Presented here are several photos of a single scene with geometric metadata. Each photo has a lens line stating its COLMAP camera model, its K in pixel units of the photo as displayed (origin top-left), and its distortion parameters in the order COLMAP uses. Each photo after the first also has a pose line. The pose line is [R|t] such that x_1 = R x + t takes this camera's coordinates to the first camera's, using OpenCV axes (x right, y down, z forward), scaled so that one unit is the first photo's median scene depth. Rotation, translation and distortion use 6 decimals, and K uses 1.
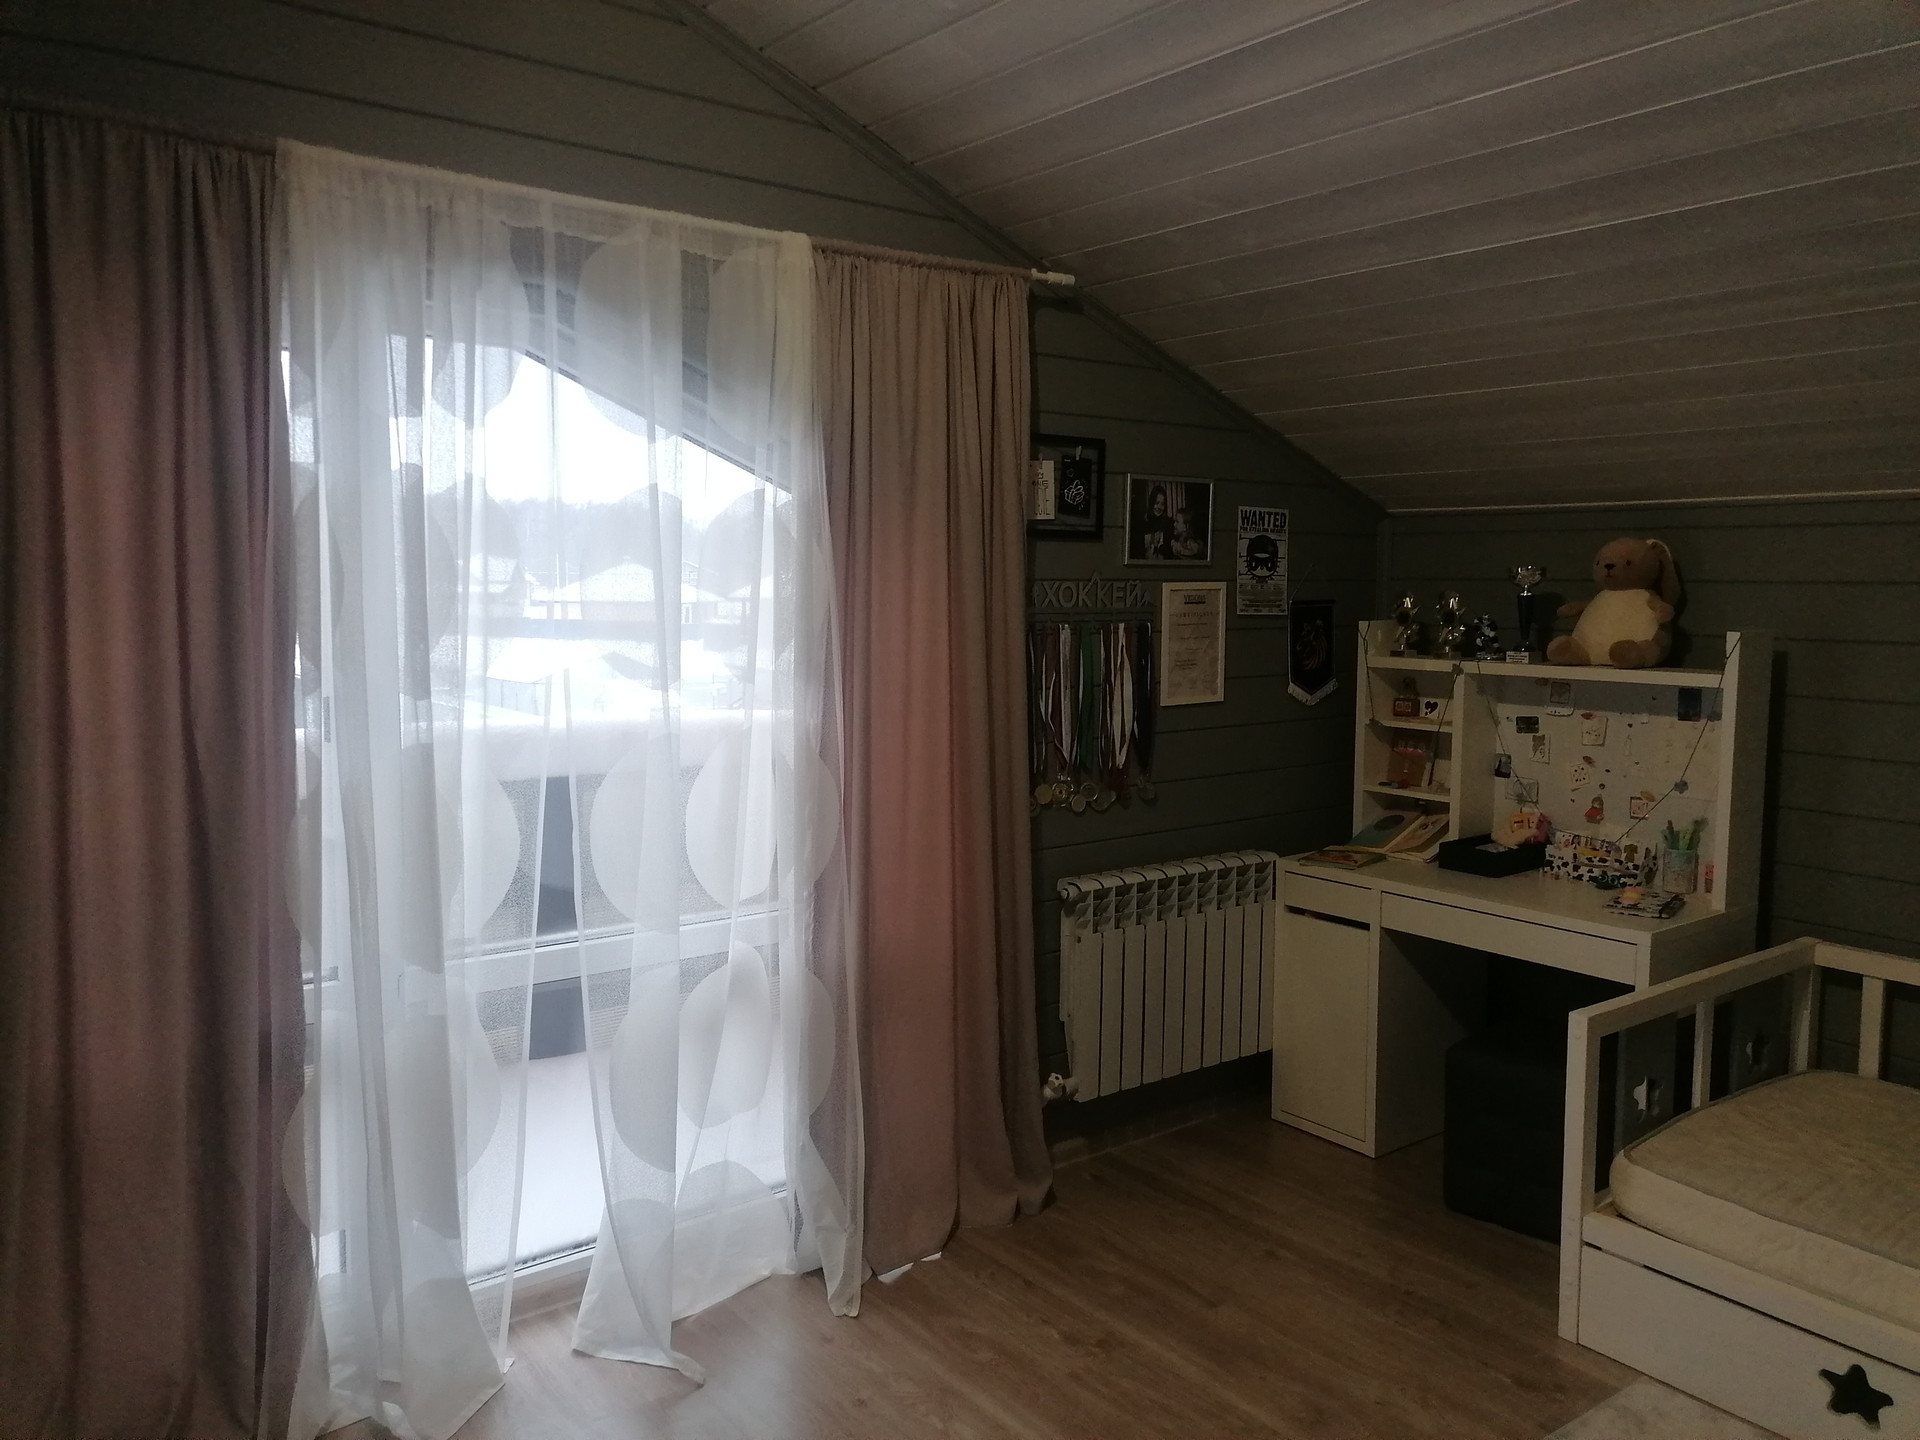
lens RADIAL K [[1443.4, 0, 965.4], [0, 1443.4, 731.1], [0, 0, 1]] dist [0.051466, -0.032090]
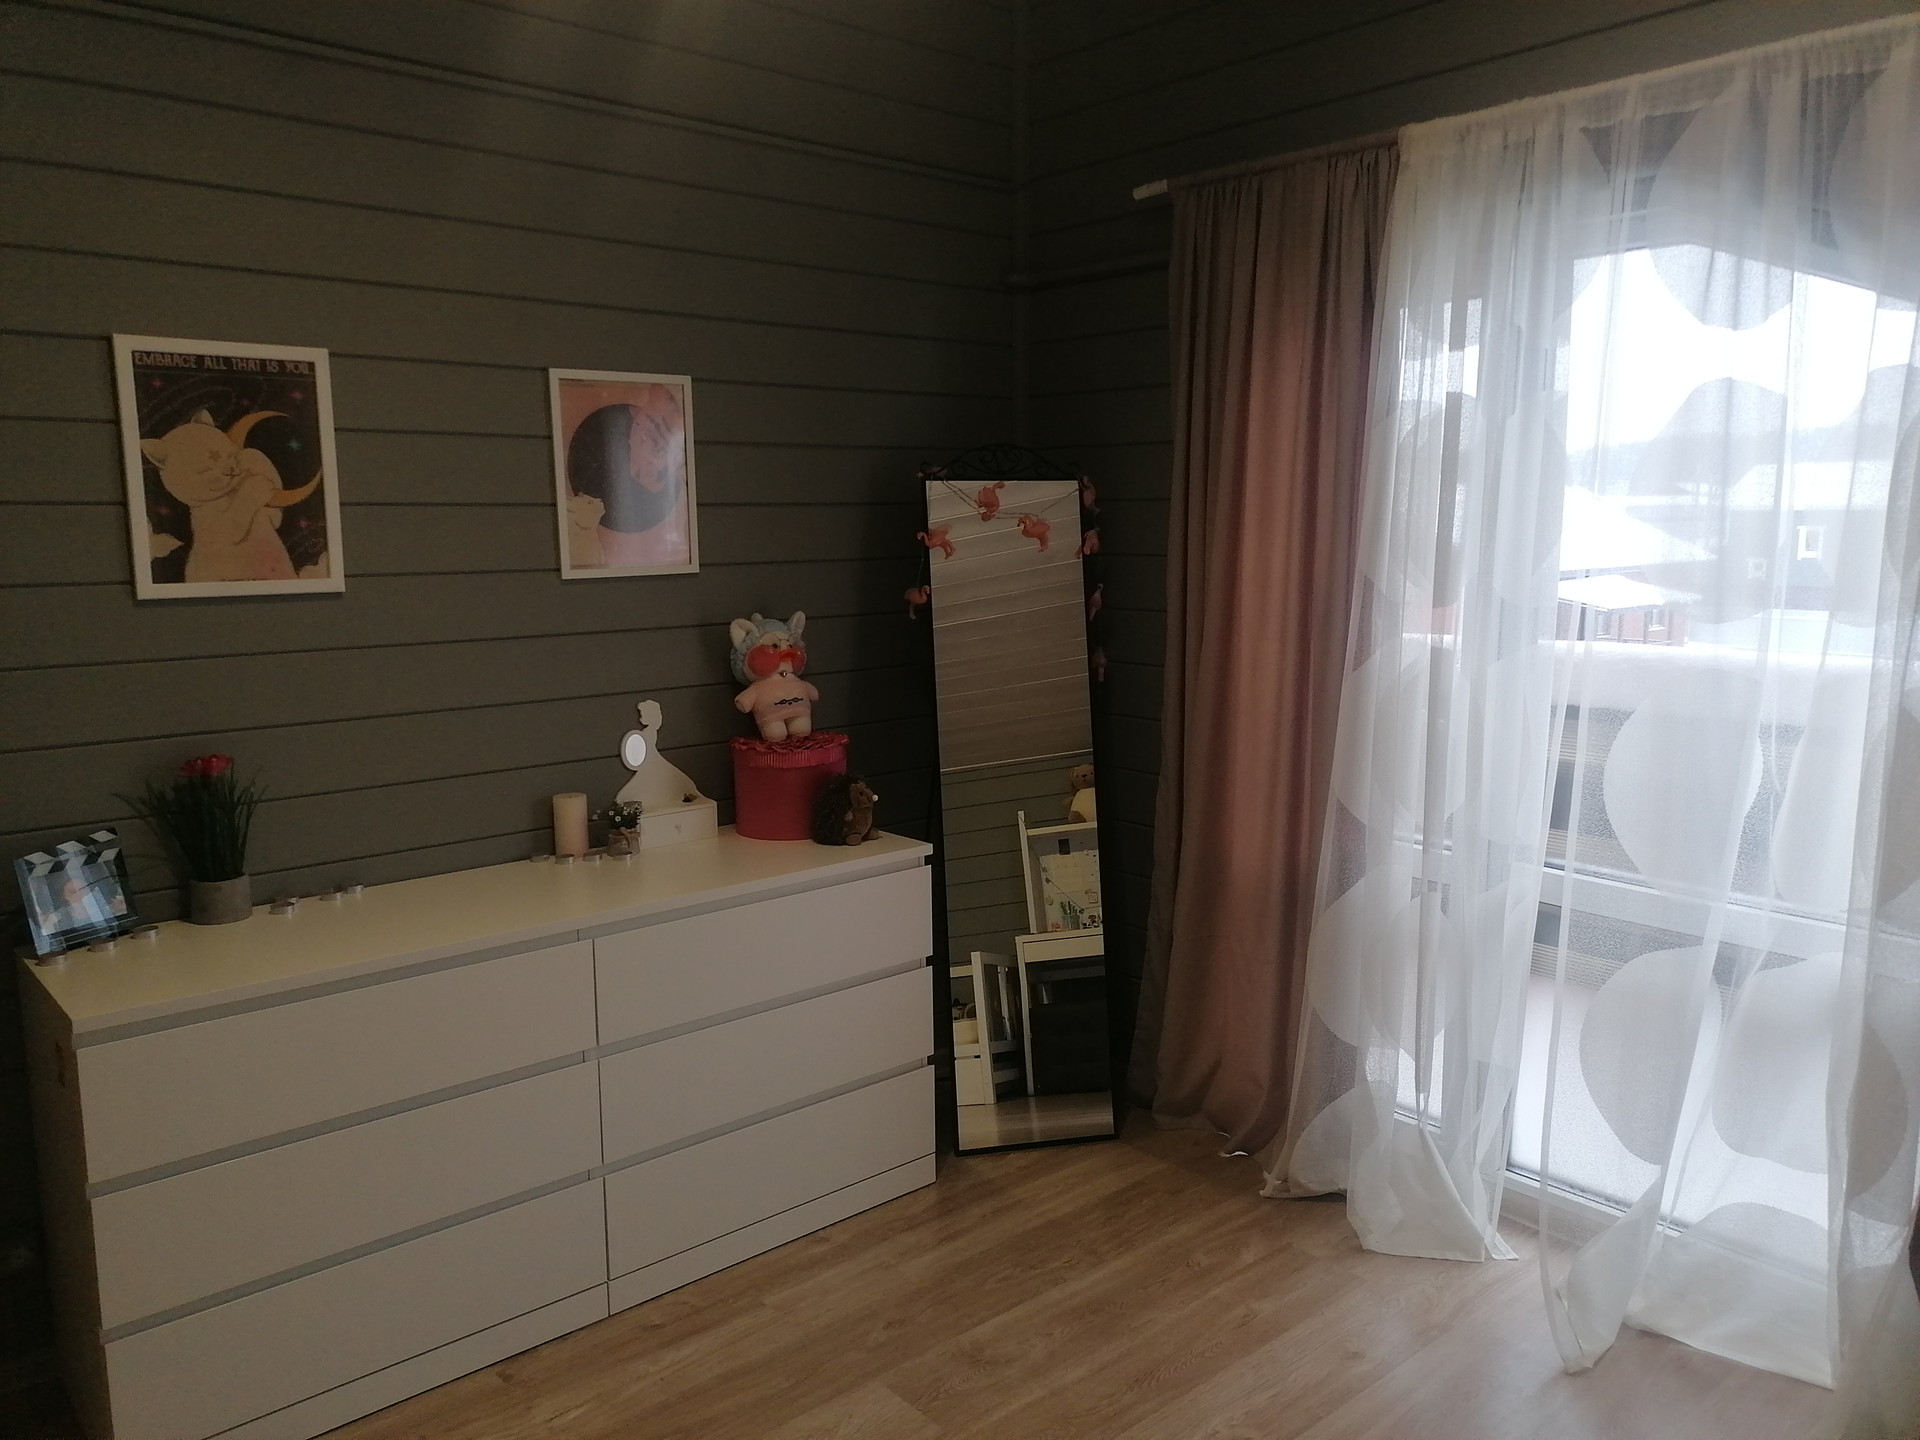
lens RADIAL K [[1443.4, 0, 965.4], [0, 1443.4, 731.1], [0, 0, 1]] dist [0.051466, -0.032090]
pose [[0.054886, 0.142534, -0.988267, 0.614395], [-0.096157, 0.985913, 0.136854, -0.038882], [0.993852, 0.087517, 0.067819, 0.493539]]
